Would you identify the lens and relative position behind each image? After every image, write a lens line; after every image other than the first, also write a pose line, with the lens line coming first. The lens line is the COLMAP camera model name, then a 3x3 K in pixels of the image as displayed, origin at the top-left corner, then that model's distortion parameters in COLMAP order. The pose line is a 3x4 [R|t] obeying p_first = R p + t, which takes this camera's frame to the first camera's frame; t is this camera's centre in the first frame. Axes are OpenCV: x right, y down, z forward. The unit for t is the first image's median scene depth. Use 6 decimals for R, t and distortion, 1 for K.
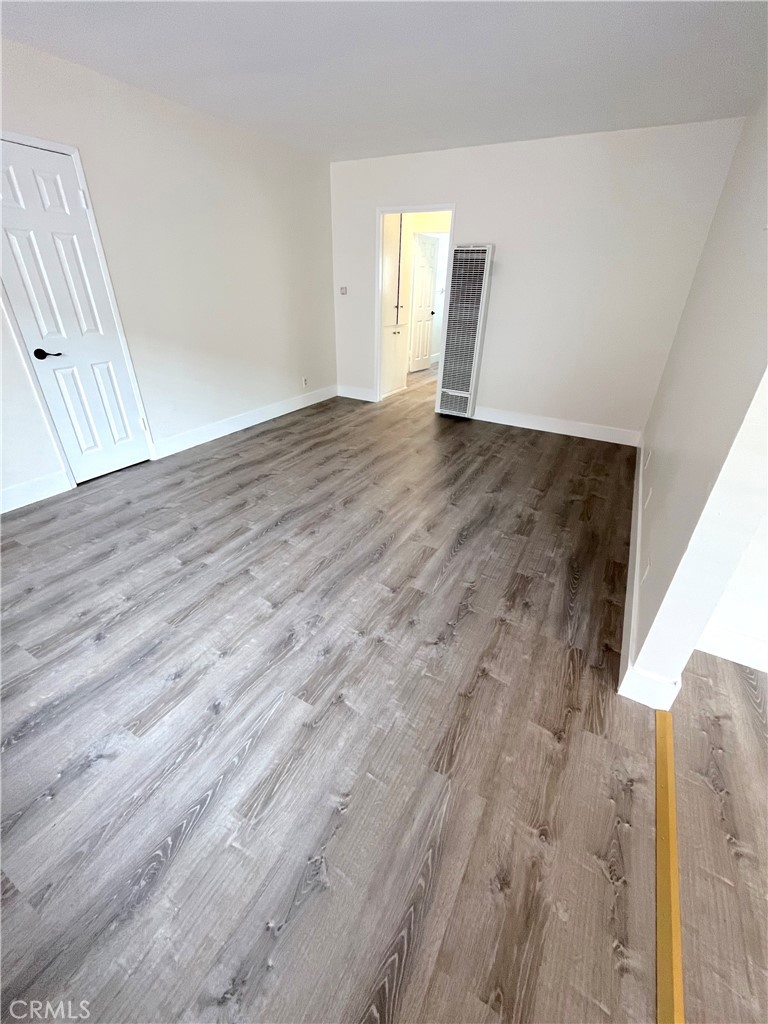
lens RADIAL K [[417.8, 0, 384.0], [0, 417.8, 512.0], [0, 0, 1]] dist [-0.002704, 0.000064]
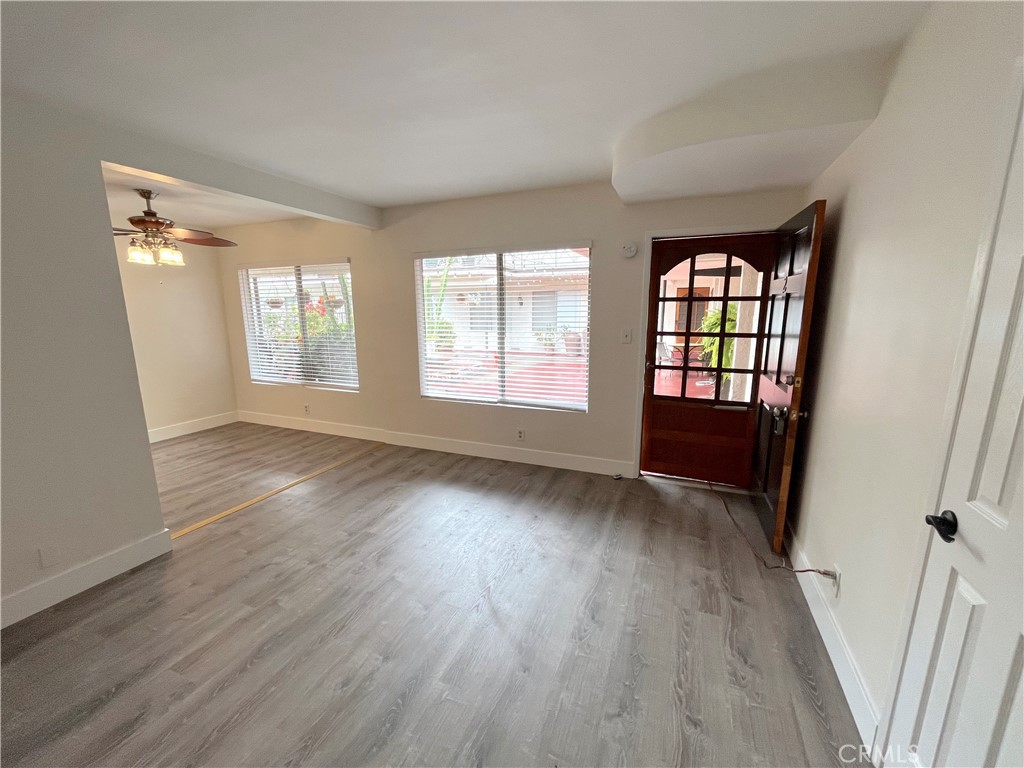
lens RADIAL K [[415.9, 0, 510.9], [0, 415.9, 387.7], [0, 0, 1]] dist [-0.000269, 0.000214]
pose [[-0.993326, 0.005188, -0.115223, -0.575318], [-0.070206, 0.765412, 0.639700, -1.194115], [0.091512, 0.643520, -0.759939, 1.973696]]
